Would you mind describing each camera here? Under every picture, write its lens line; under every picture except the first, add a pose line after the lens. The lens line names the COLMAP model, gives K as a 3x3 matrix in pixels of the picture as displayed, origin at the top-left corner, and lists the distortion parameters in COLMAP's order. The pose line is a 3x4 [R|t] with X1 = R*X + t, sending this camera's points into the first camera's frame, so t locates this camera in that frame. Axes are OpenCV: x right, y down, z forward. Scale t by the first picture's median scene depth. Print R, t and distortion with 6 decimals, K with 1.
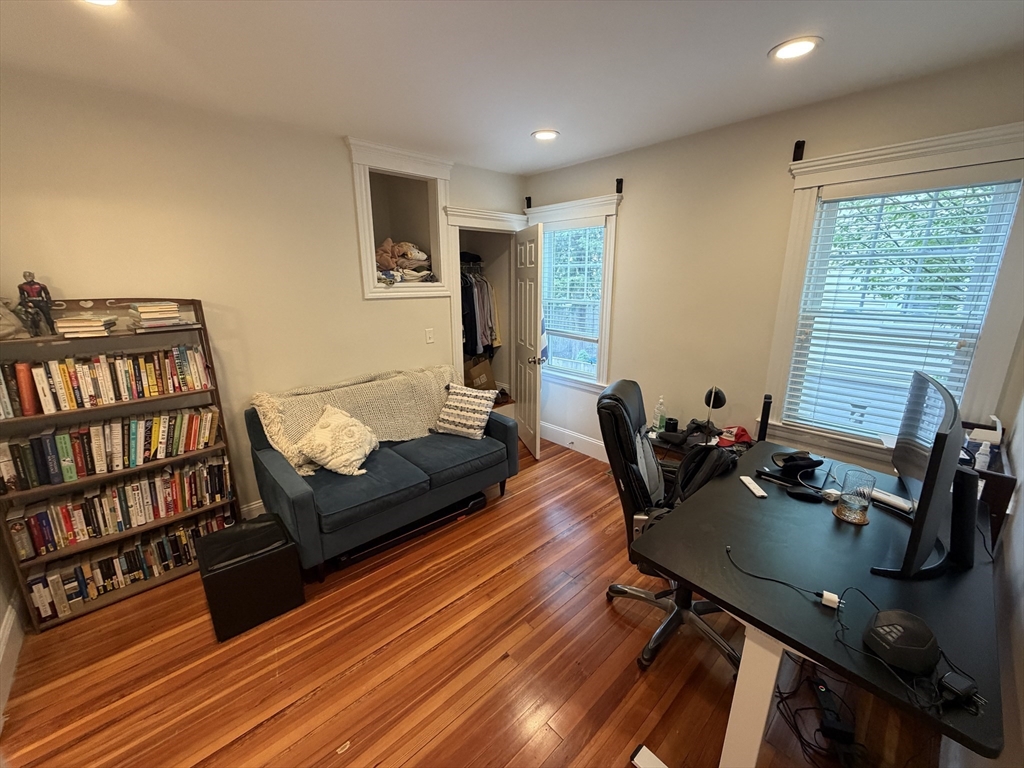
lens RADIAL K [[409.3, 0, 511.3], [0, 409.3, 381.4], [0, 0, 1]] dist [-0.000224, 0.000077]
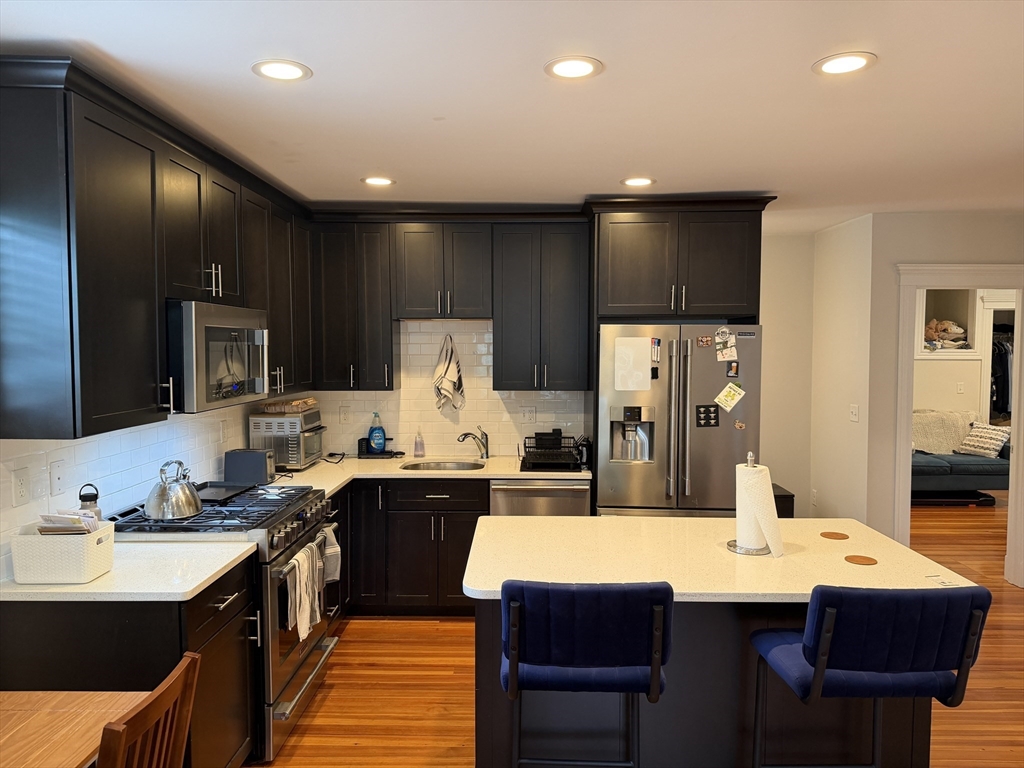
lens RADIAL K [[712.4, 0, 513.4], [0, 712.4, 385.5], [0, 0, 1]] dist [0.001375, -0.005034]
pose [[0.715437, 0.041546, -0.697441, 0.409998], [-0.172376, 0.977869, -0.118573, 0.442563], [0.677079, 0.205054, 0.706765, -1.774162]]
